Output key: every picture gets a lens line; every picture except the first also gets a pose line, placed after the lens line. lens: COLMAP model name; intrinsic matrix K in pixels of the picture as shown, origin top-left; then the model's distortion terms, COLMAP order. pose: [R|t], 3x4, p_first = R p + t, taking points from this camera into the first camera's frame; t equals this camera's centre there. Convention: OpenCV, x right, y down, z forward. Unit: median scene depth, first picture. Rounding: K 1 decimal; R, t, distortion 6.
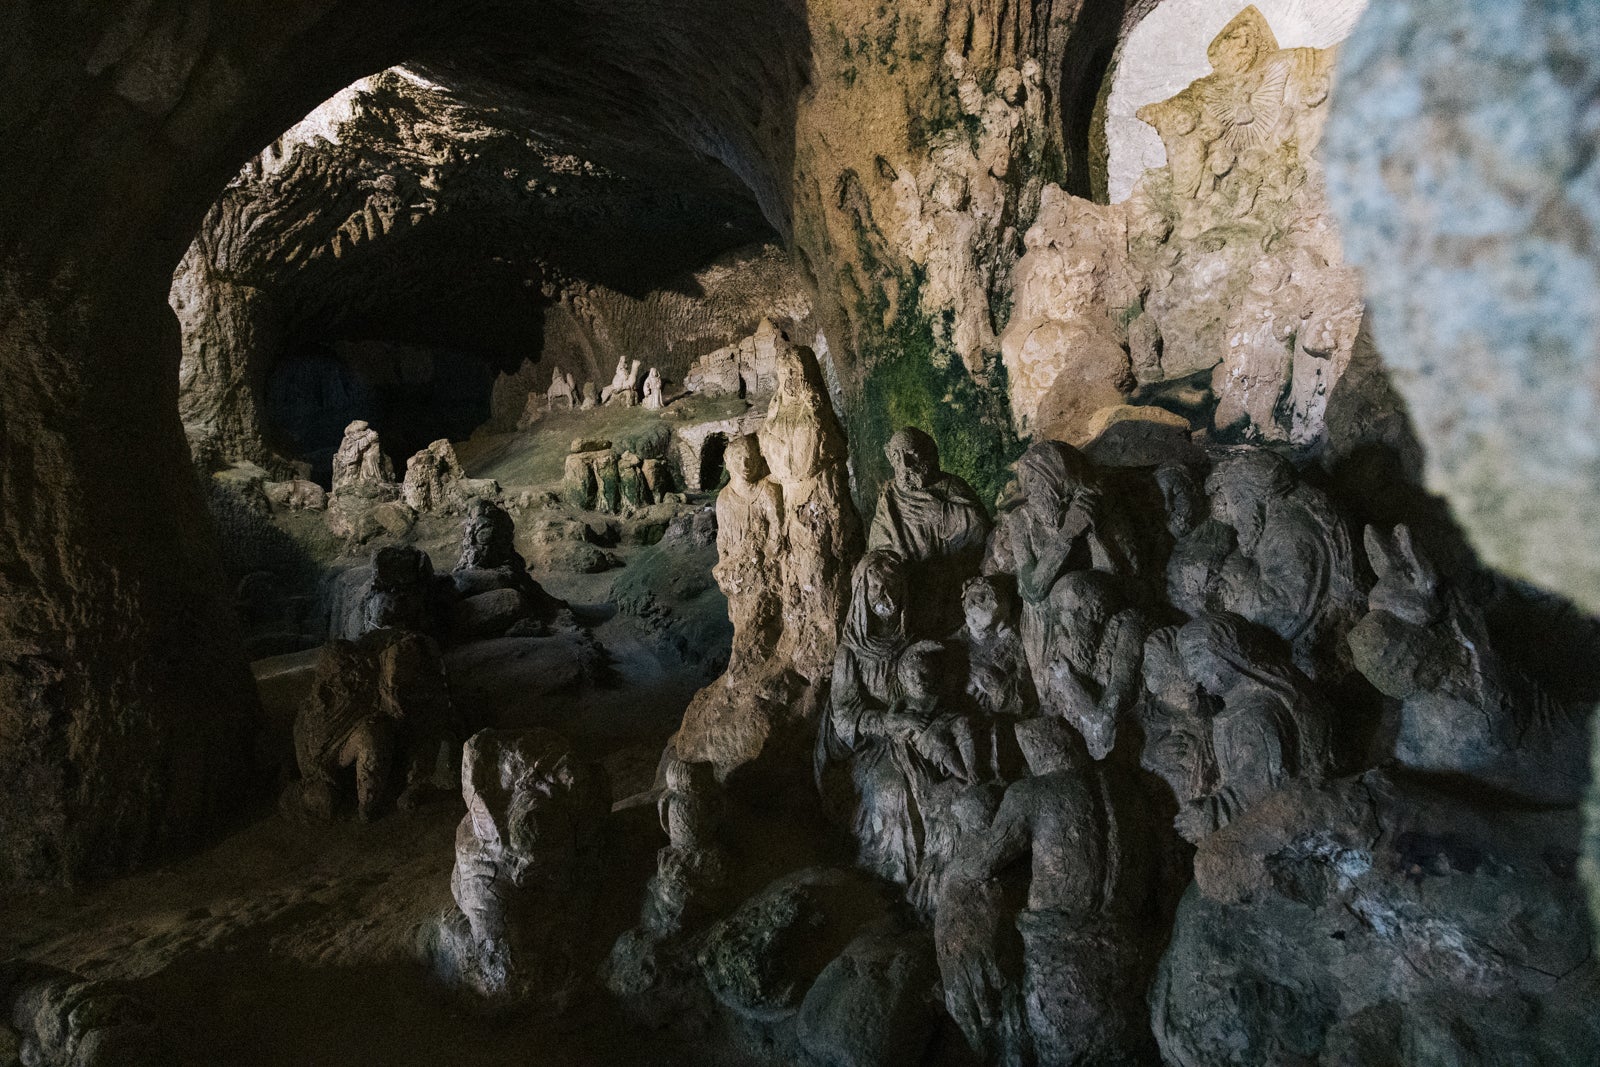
lens RADIAL K [[1091.4, 0, 799.4], [0, 1091.4, 532.7], [0, 0, 1]] dist [0.007057, -0.017578]
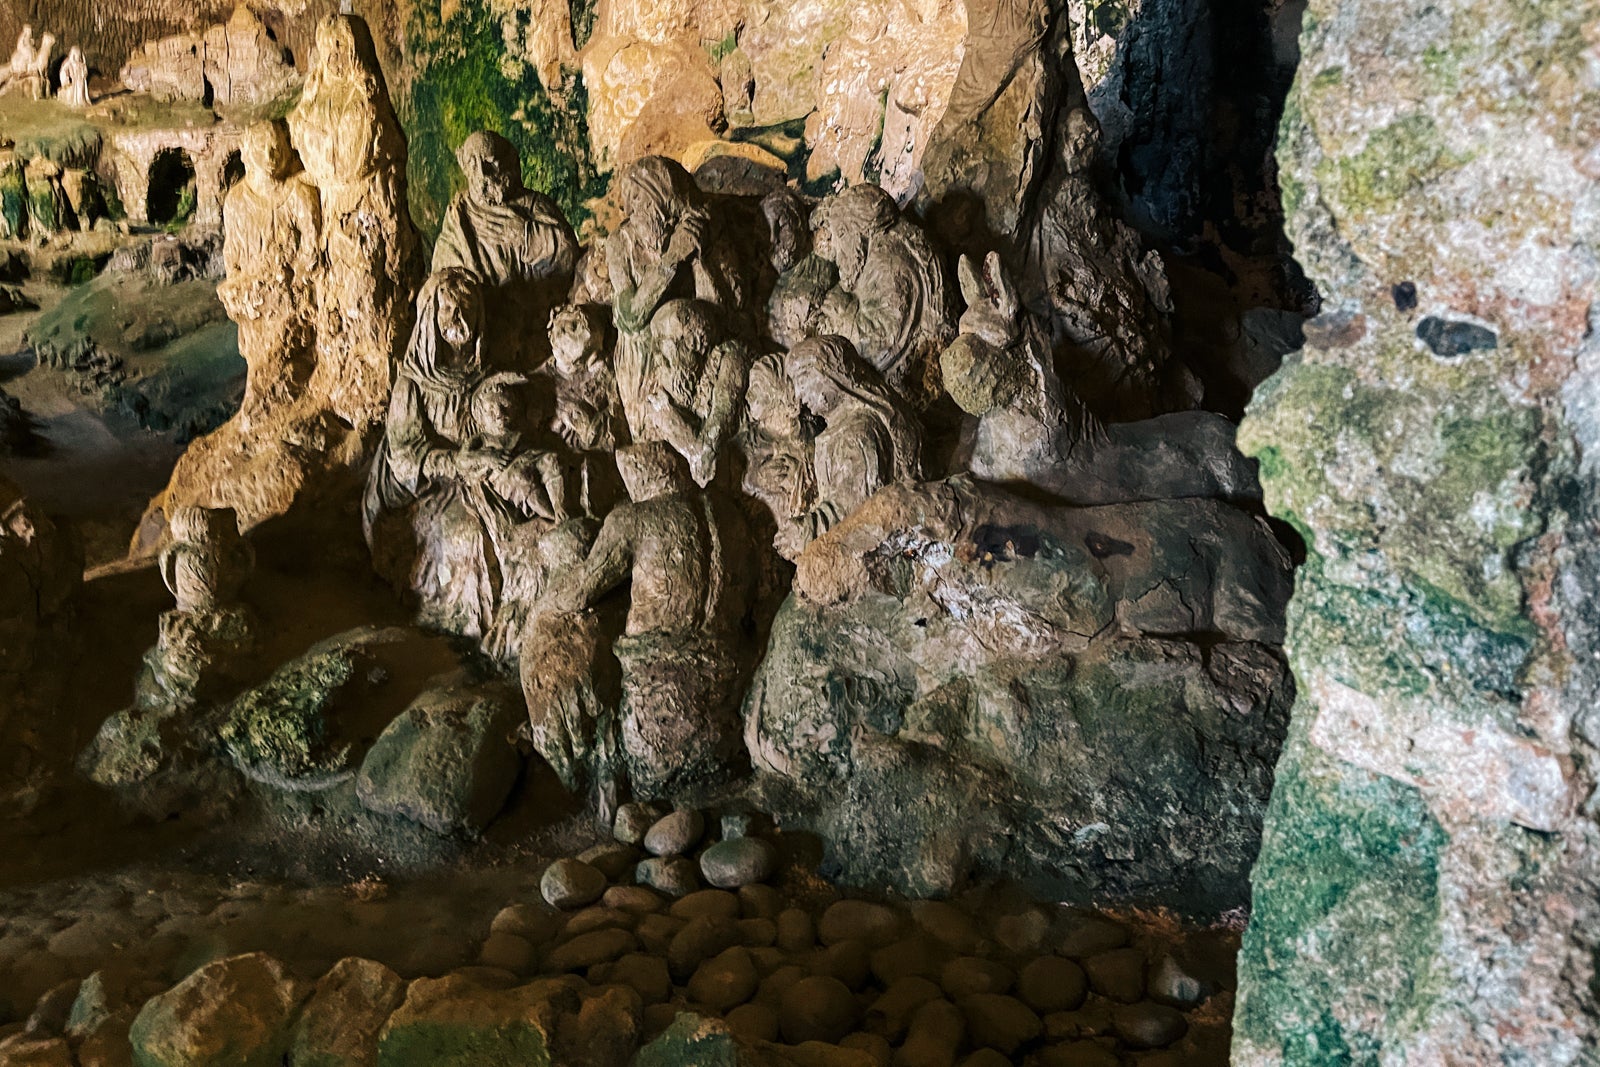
lens RADIAL K [[1326.1, 0, 809.9], [0, 1326.1, 535.7], [0, 0, 1]] dist [0.046840, -0.080577]
pose [[0.900258, 0.014454, 0.435117, -0.133630], [-0.057896, 0.994546, 0.086749, 0.124494], [-0.431490, -0.103288, 0.896185, -0.096494]]
